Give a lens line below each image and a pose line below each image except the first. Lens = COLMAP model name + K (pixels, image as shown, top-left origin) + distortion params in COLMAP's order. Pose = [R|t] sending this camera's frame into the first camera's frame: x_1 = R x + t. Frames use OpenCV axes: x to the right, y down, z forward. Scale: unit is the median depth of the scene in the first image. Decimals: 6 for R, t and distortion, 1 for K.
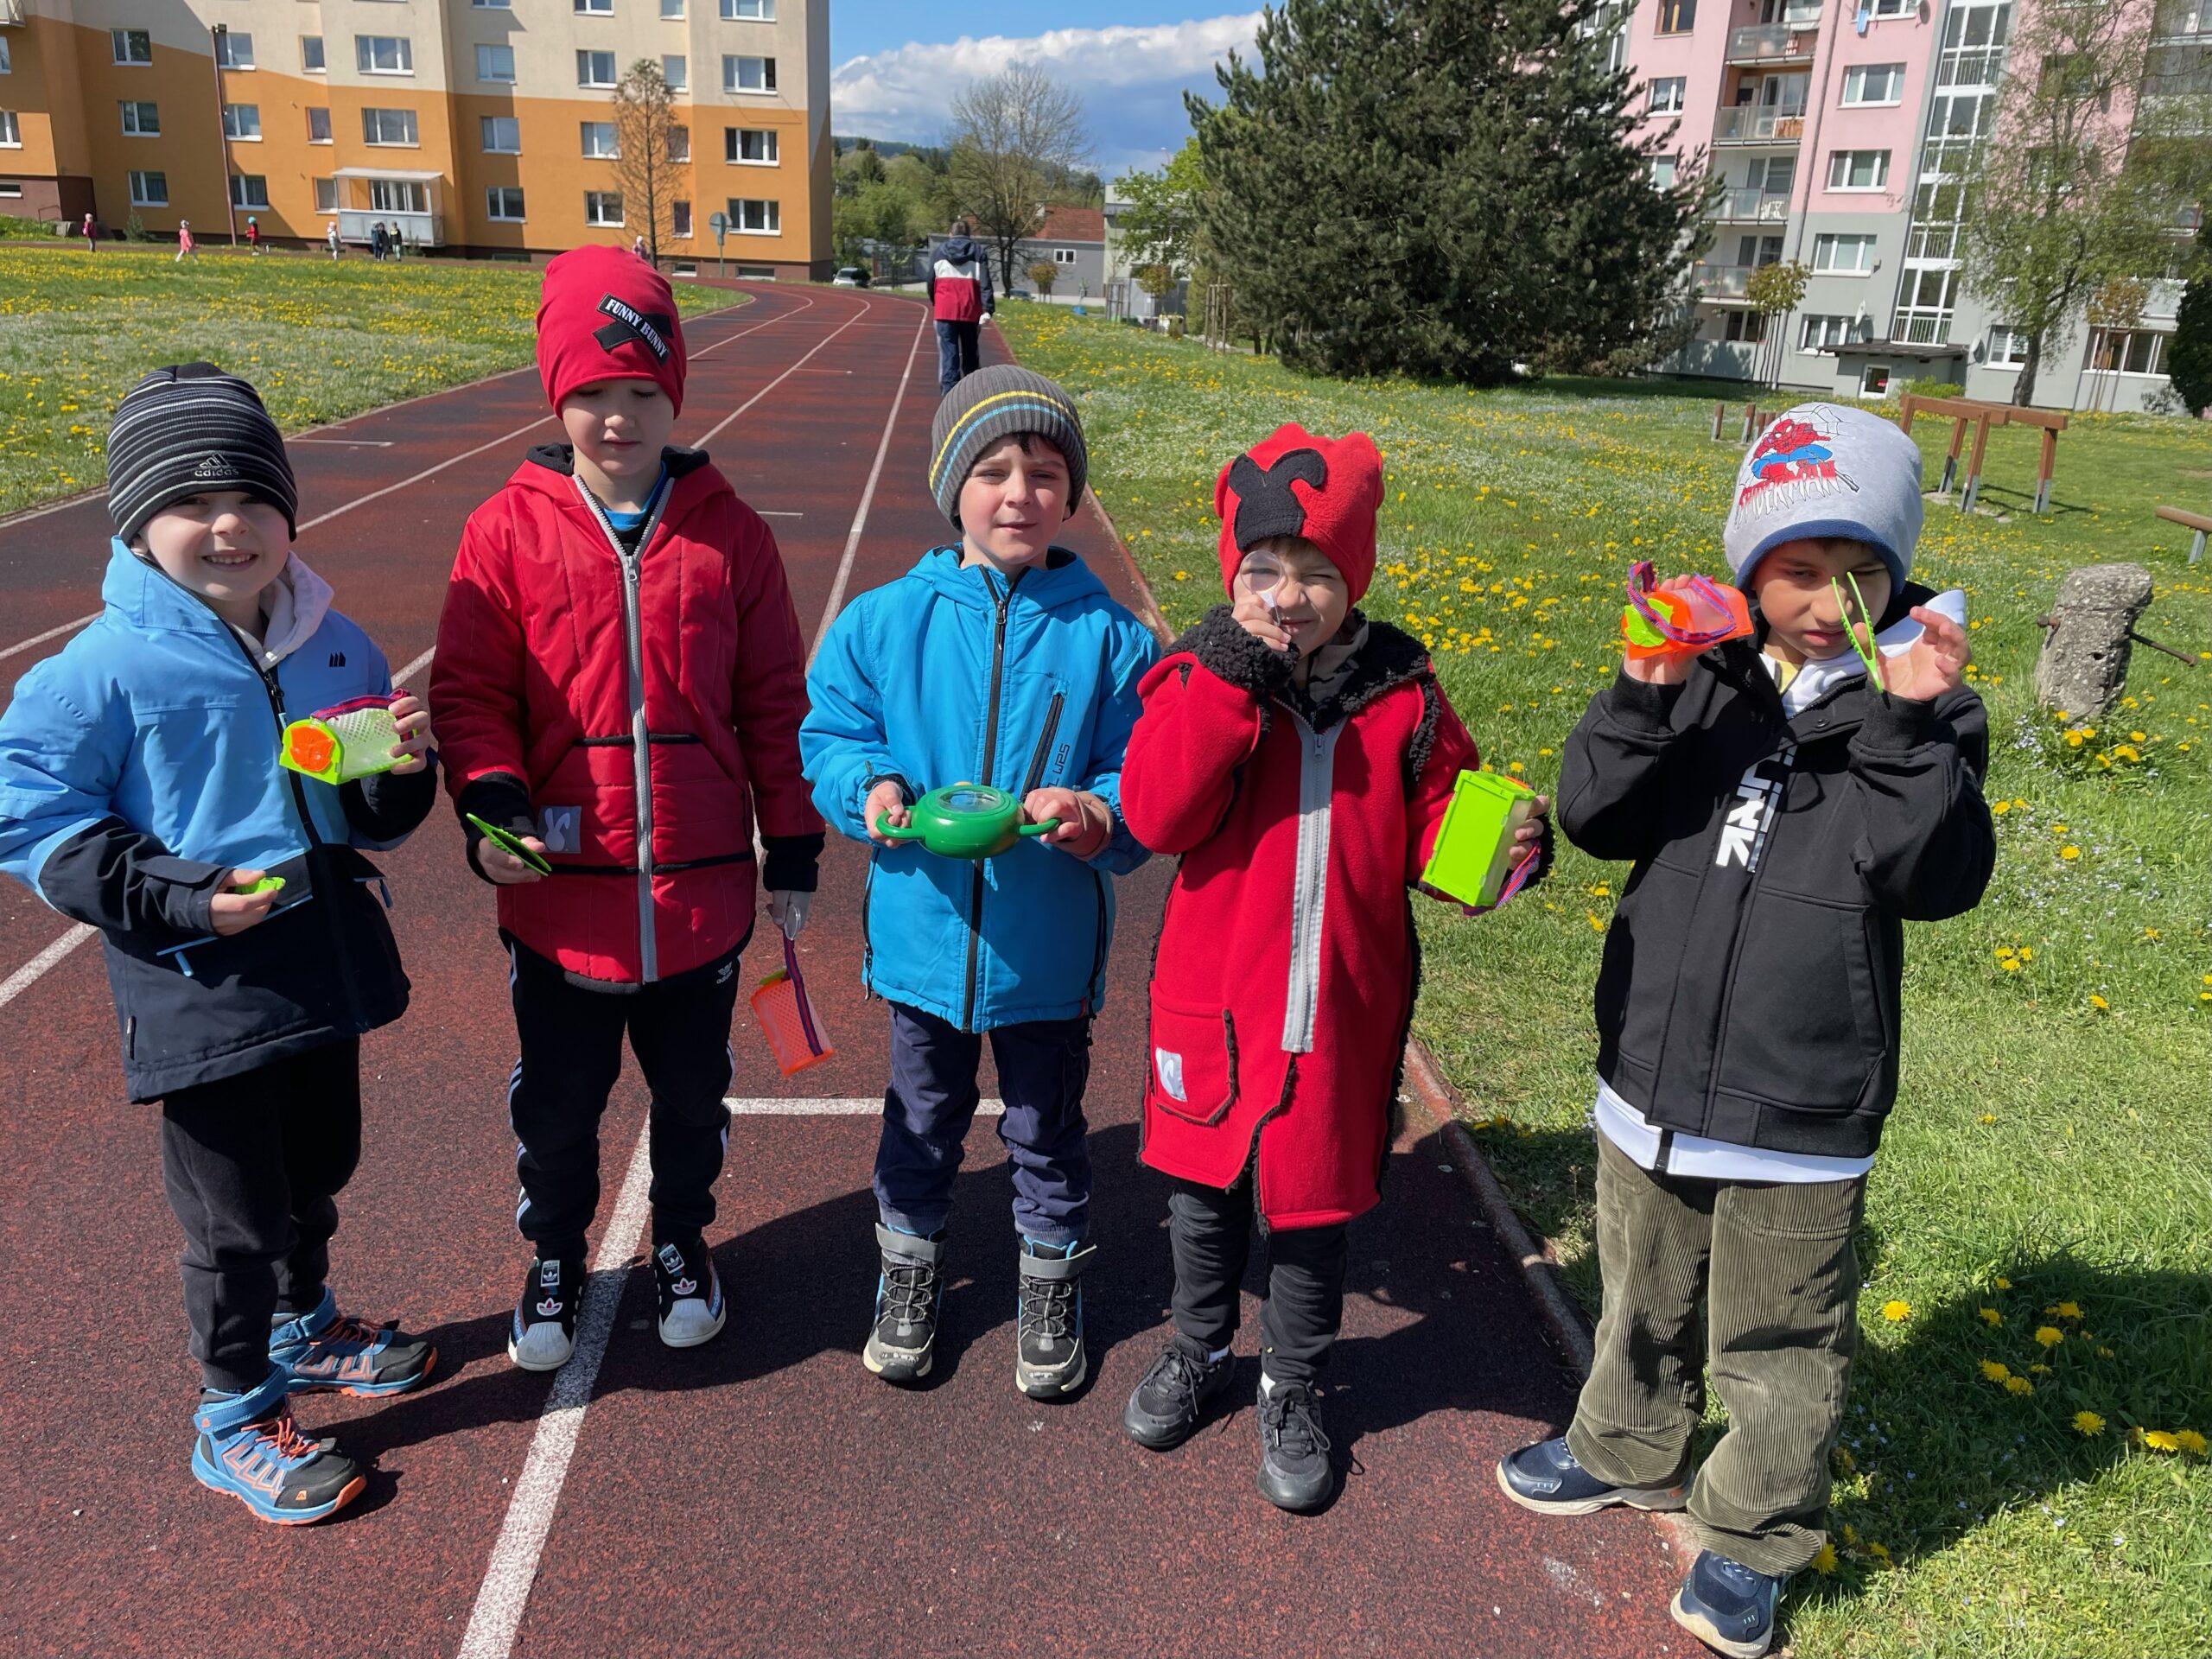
lens RADIAL K [[1668.1, 0, 1111.8], [0, 1668.1, 834.5], [0, 0, 1]] dist [0.004862, -0.016016]
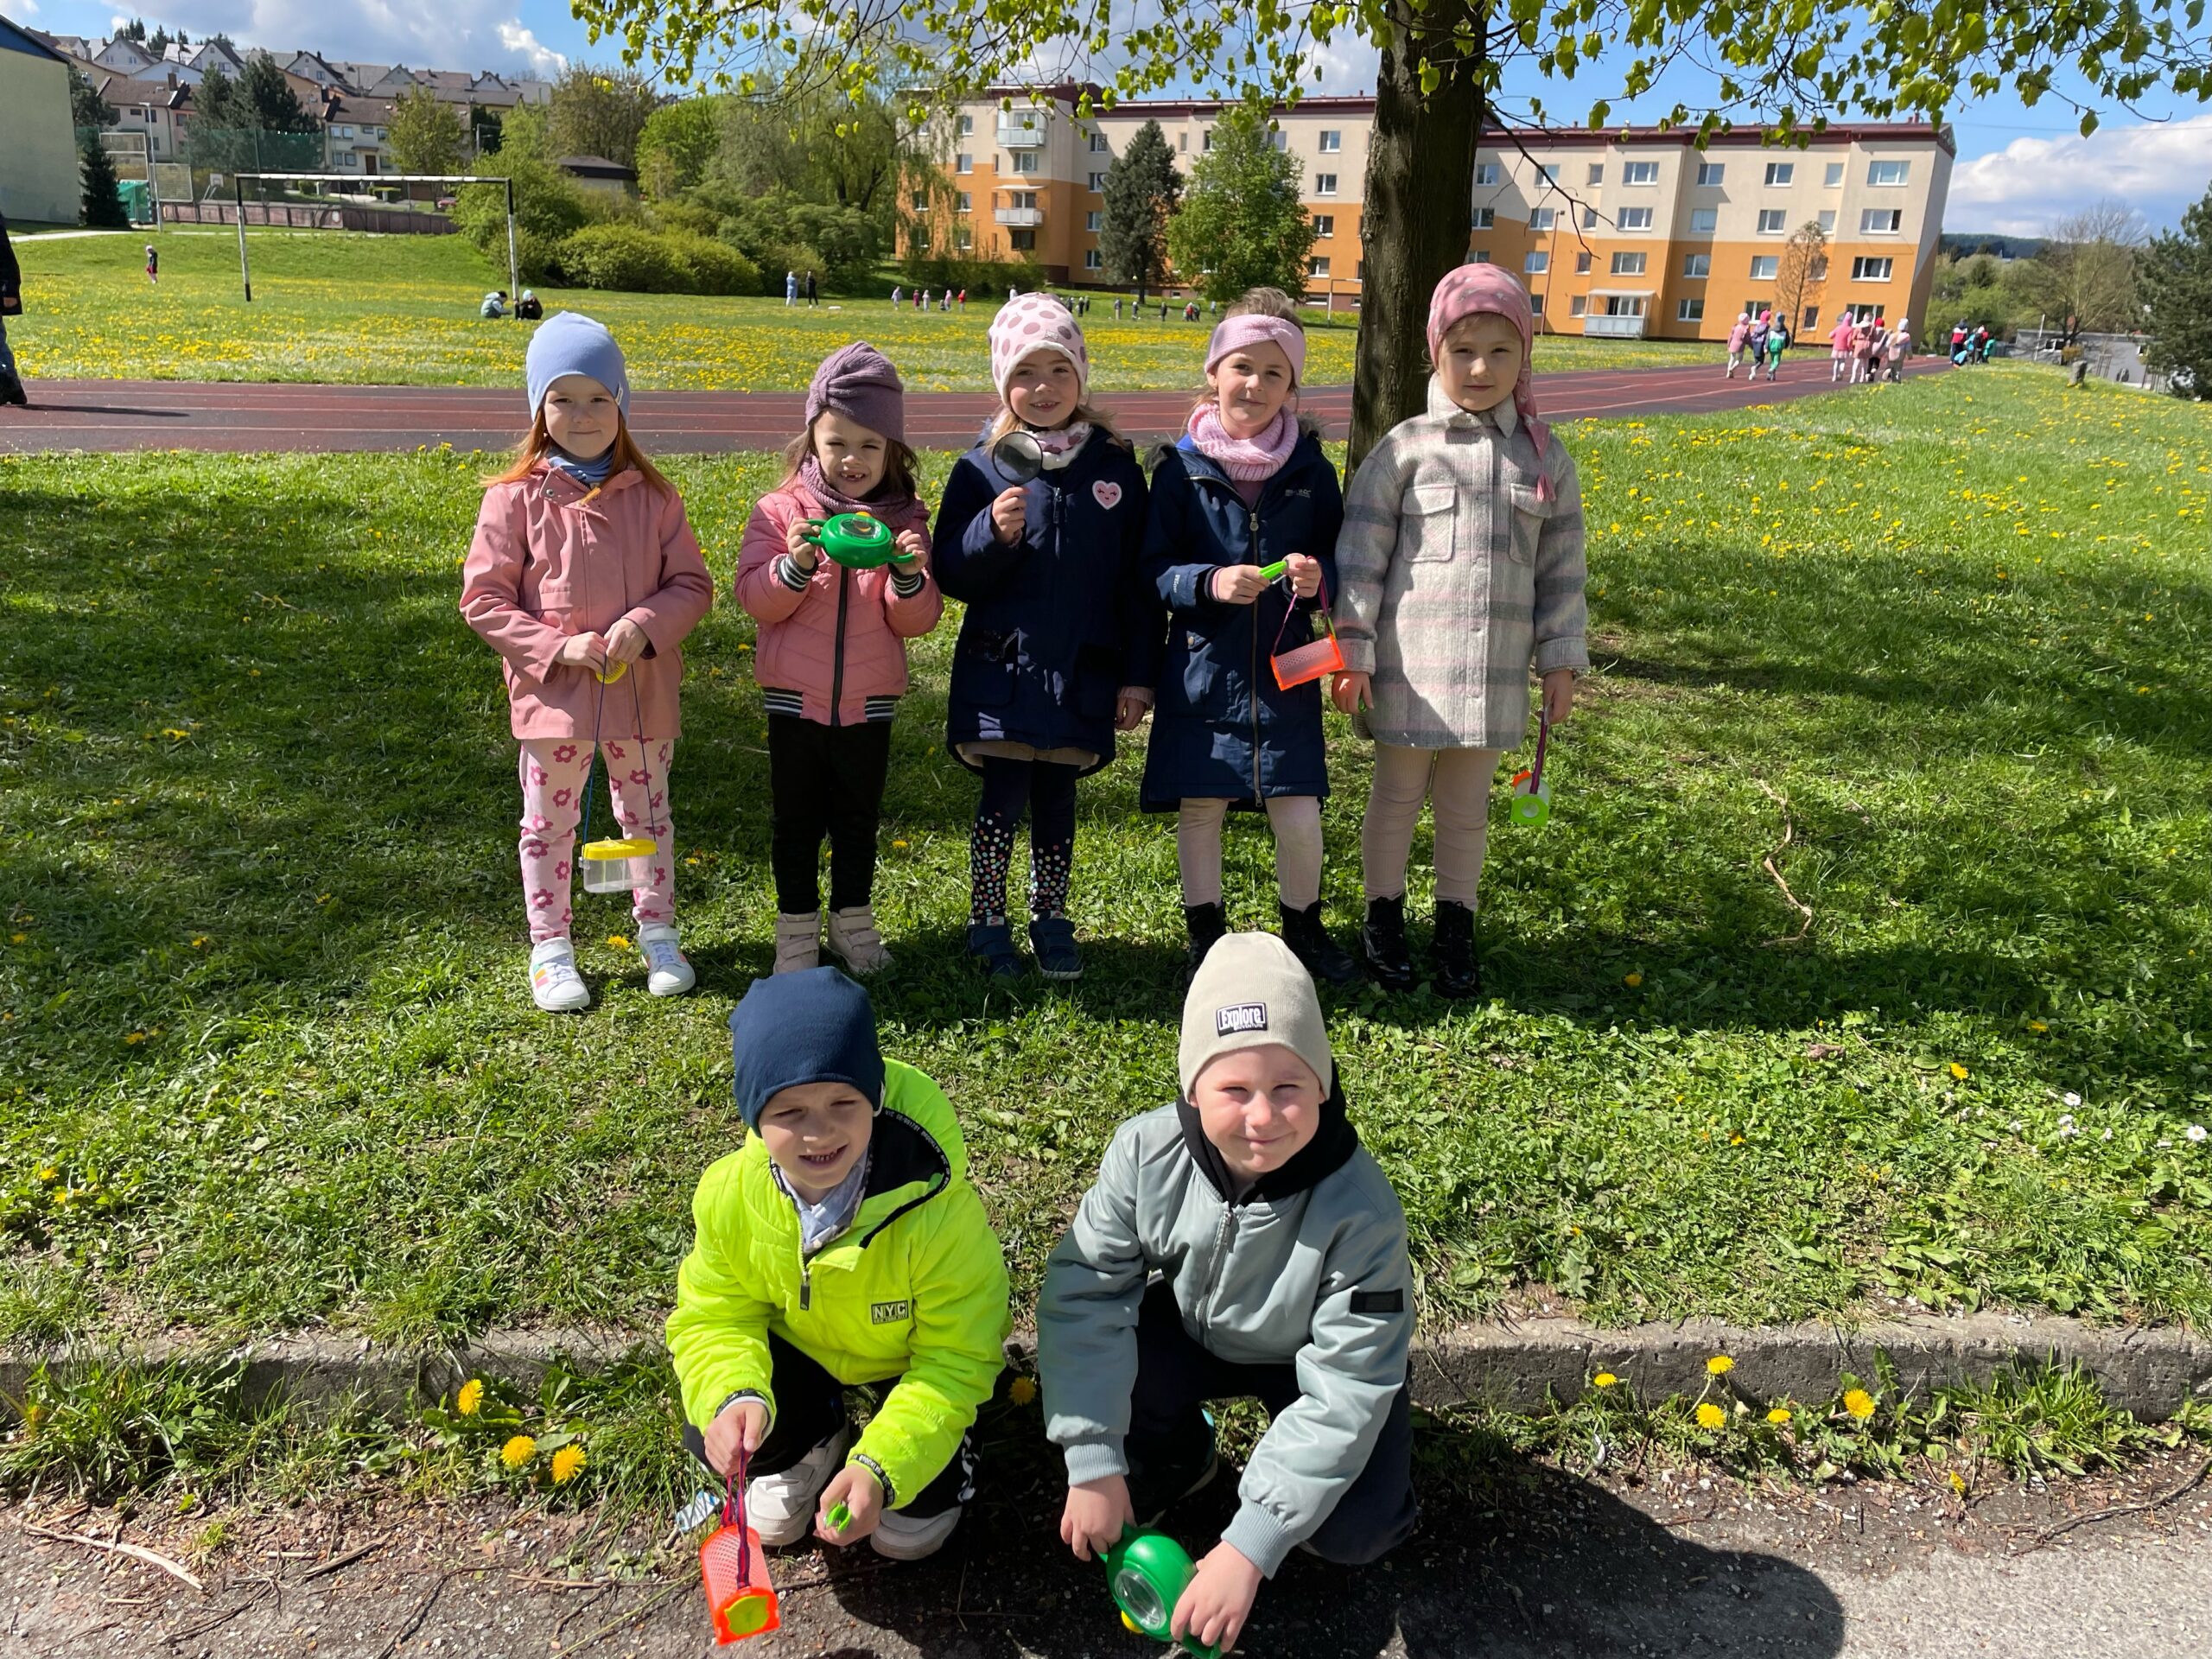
lens RADIAL K [[1668.1, 0, 1096.7], [0, 1668.1, 830.7], [0, 0, 1]] dist [0.004862, -0.016016]
pose [[0.819765, 0.158412, -0.550355, 0.107075], [-0.188570, 0.982058, 0.001794, 0.192597], [0.540765, 0.102310, 0.834929, -0.528357]]
